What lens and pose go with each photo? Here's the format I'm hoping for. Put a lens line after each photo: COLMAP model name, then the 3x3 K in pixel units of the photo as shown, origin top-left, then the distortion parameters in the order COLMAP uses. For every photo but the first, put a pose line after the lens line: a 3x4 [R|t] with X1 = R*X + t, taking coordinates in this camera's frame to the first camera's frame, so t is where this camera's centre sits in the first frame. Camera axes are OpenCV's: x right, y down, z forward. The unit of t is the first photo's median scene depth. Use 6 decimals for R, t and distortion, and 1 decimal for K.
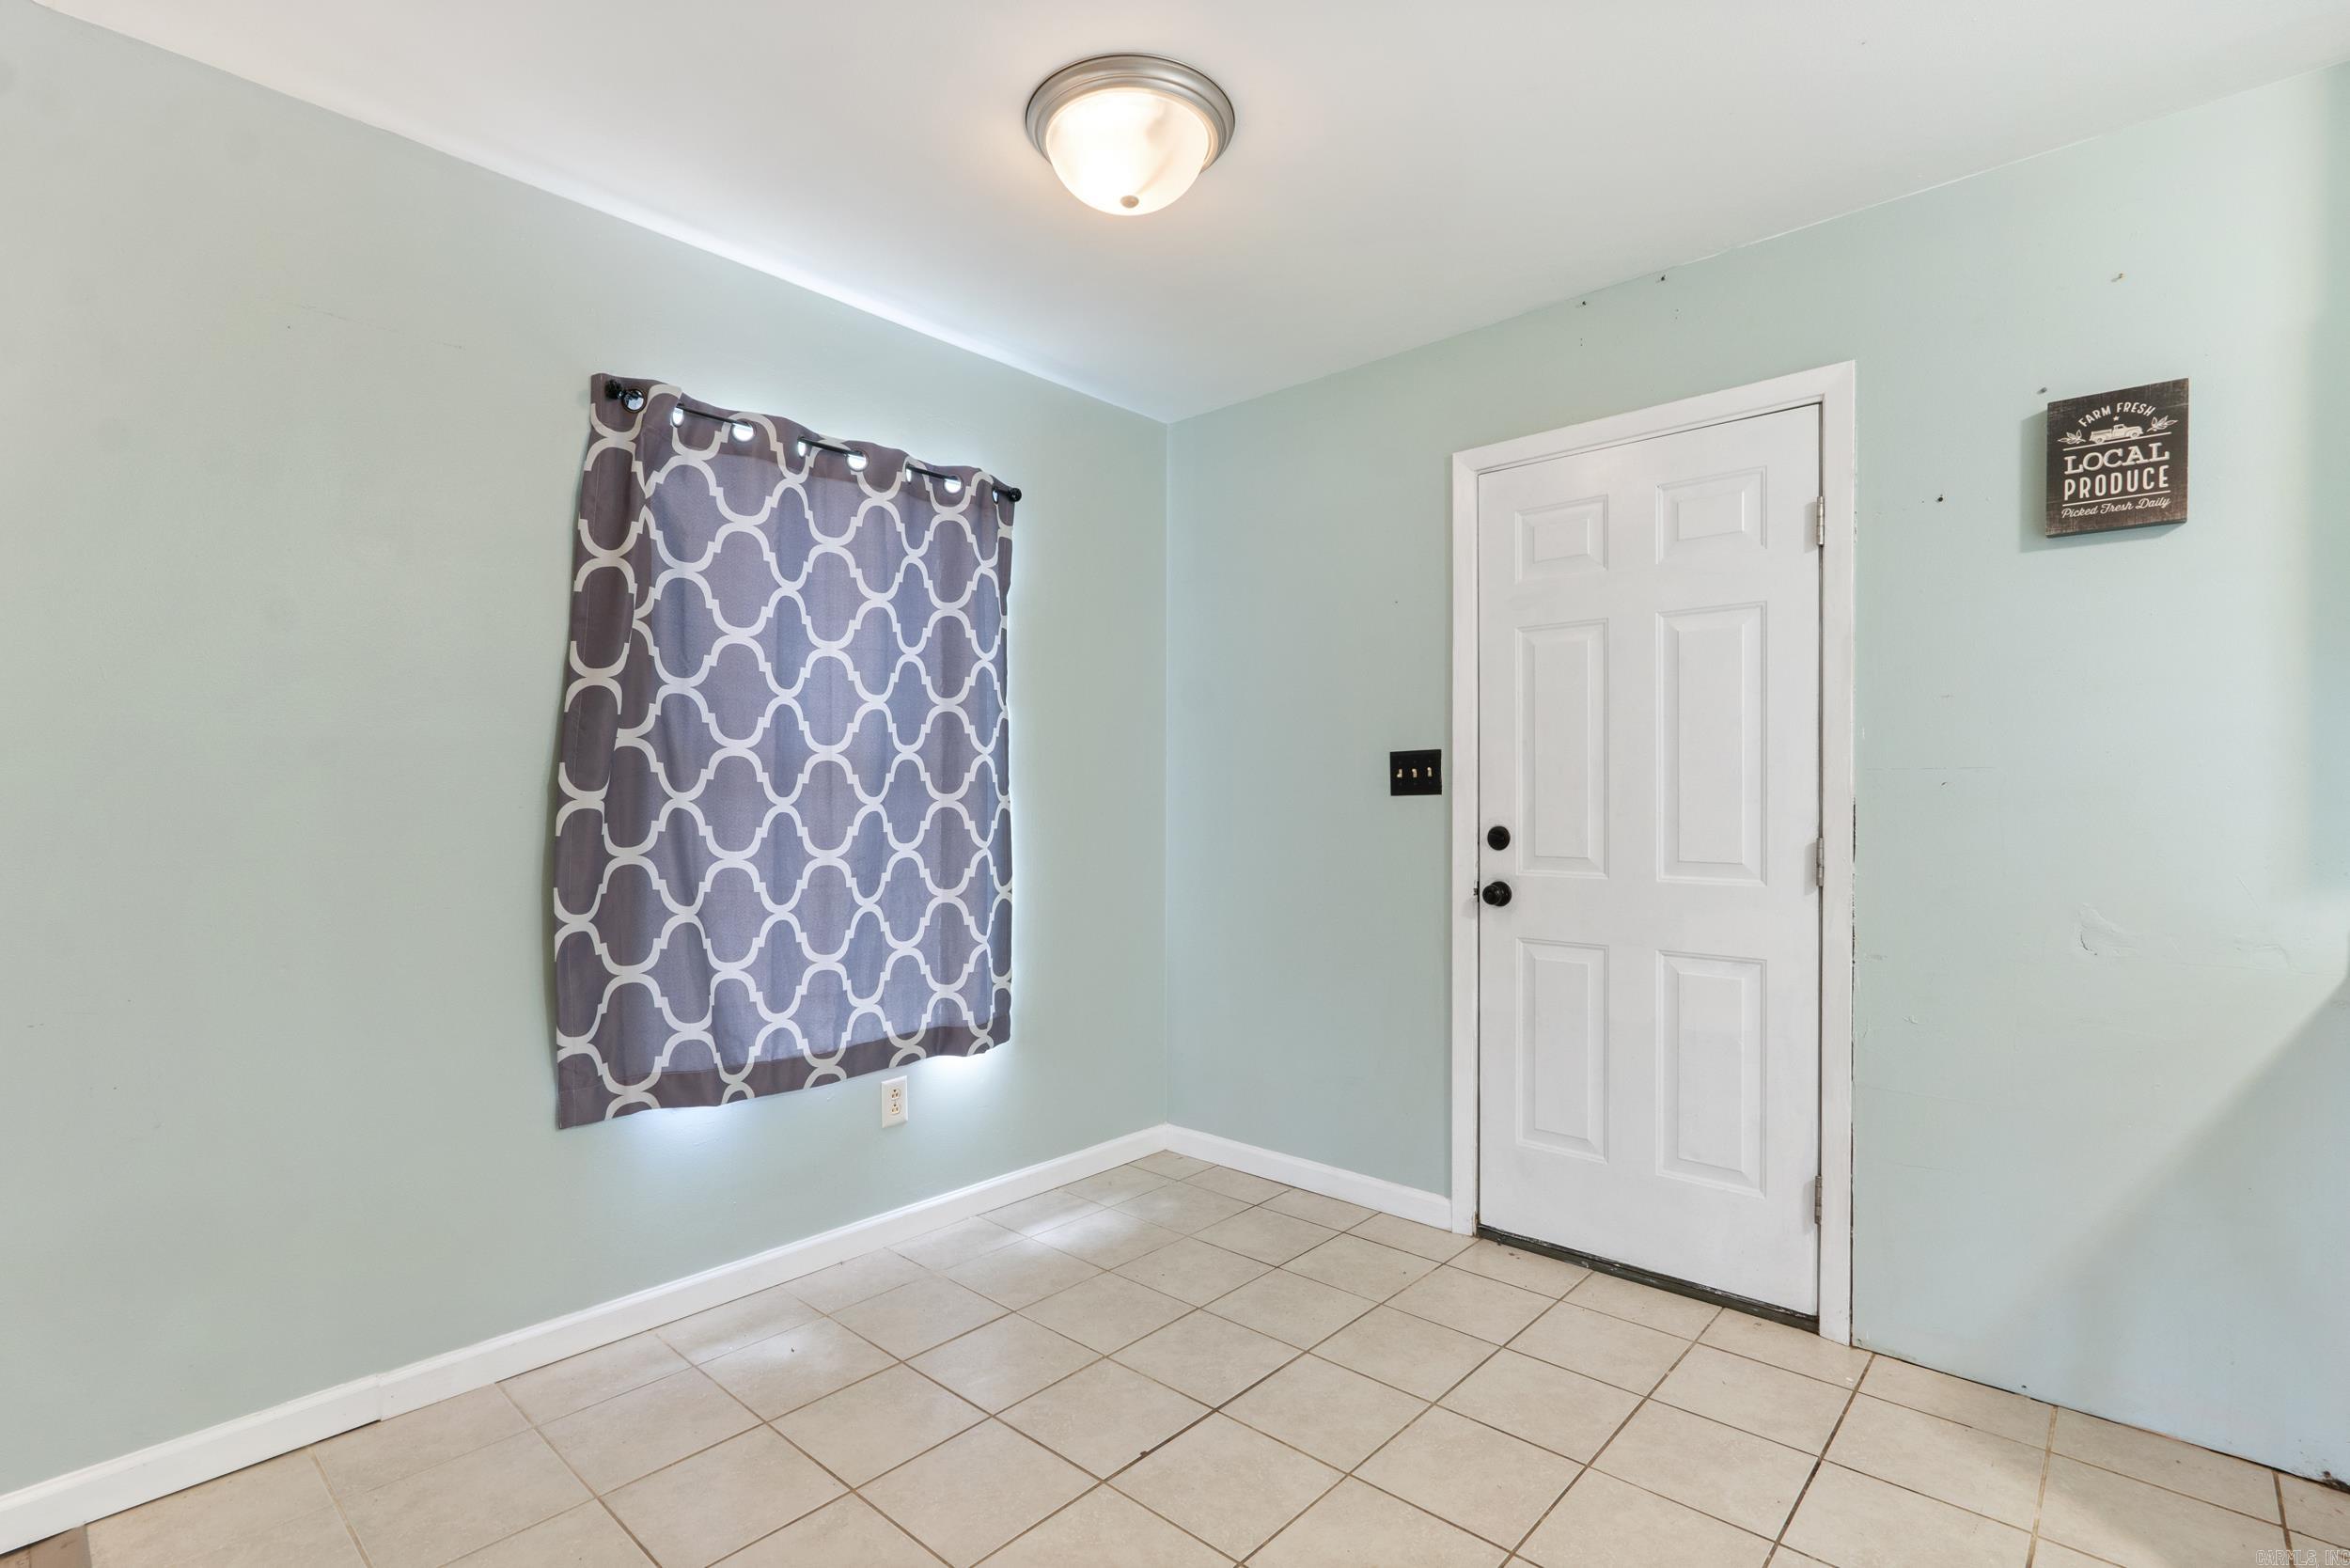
lens RADIAL K [[1091.0, 0, 1184.5], [0, 1091.0, 804.7], [0, 0, 1]] dist [-0.004928, 0.000238]
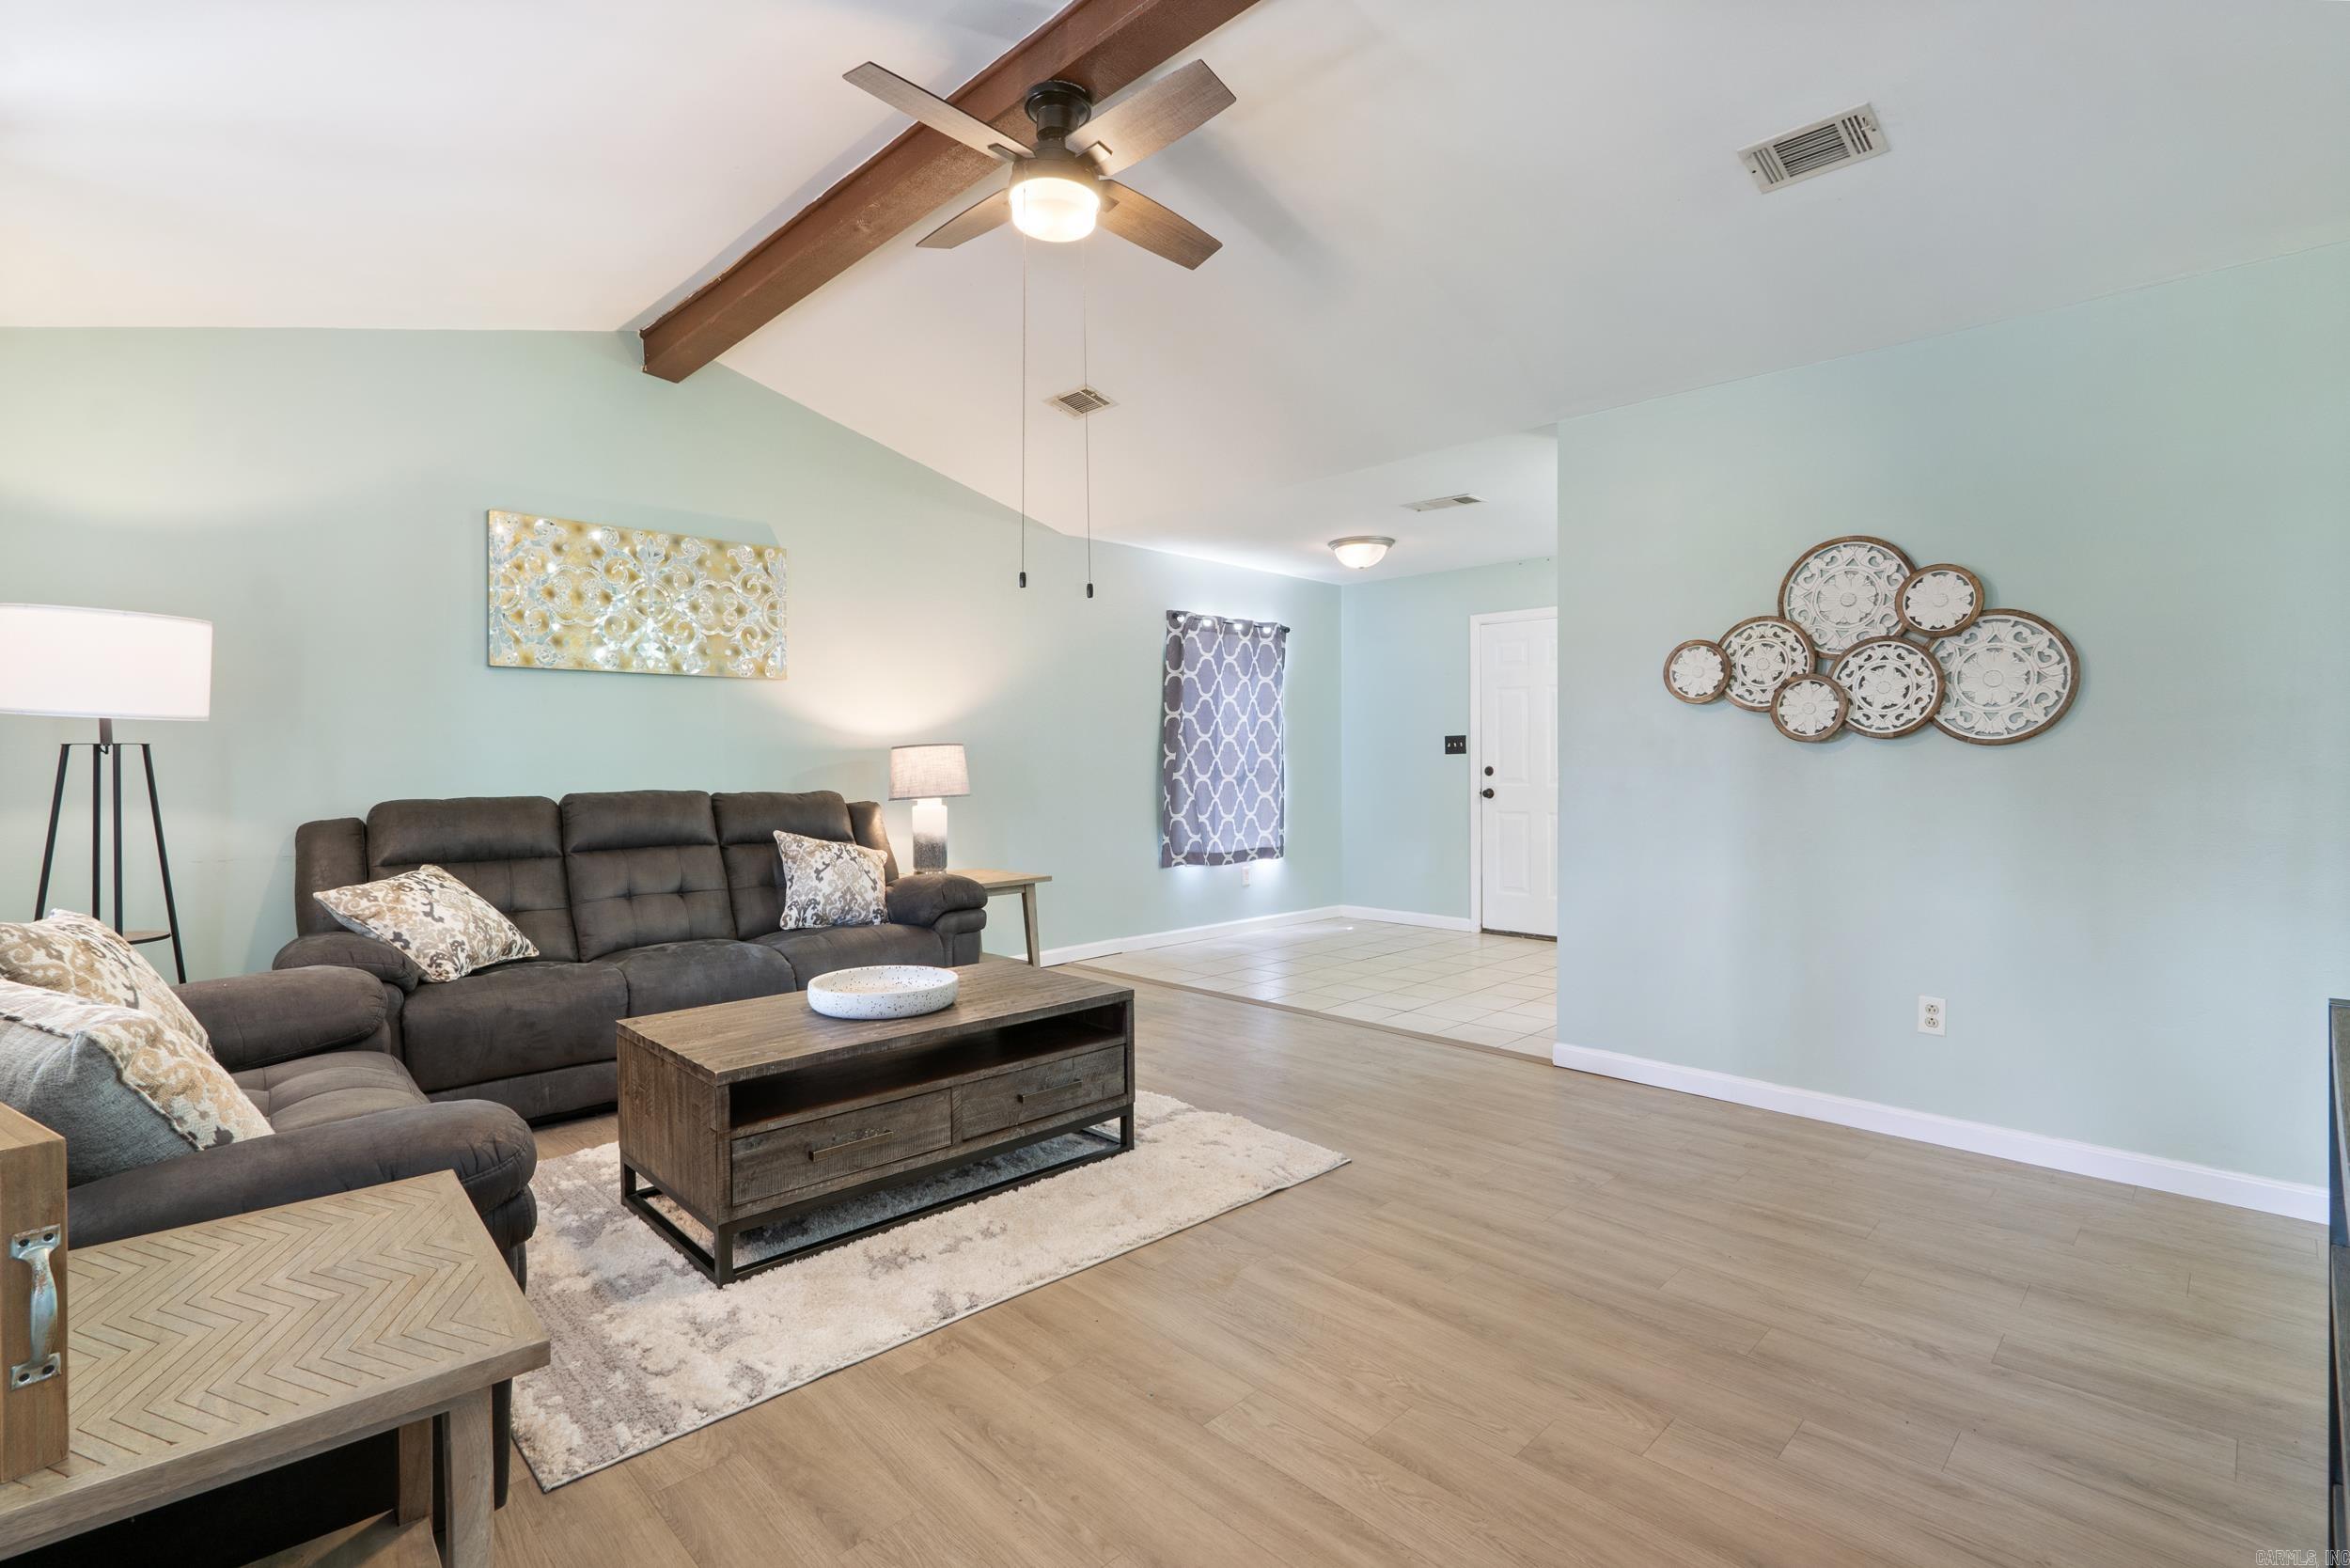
lens RADIAL K [[1091.0, 0, 1166.1], [0, 1091.0, 758.5], [0, 0, 1]] dist [-0.004928, 0.000238]
pose [[0.998270, -0.002198, -0.058751, -0.319558], [0.001971, 0.999990, -0.003911, 0.010880], [0.058759, 0.003789, 0.998265, -1.616935]]
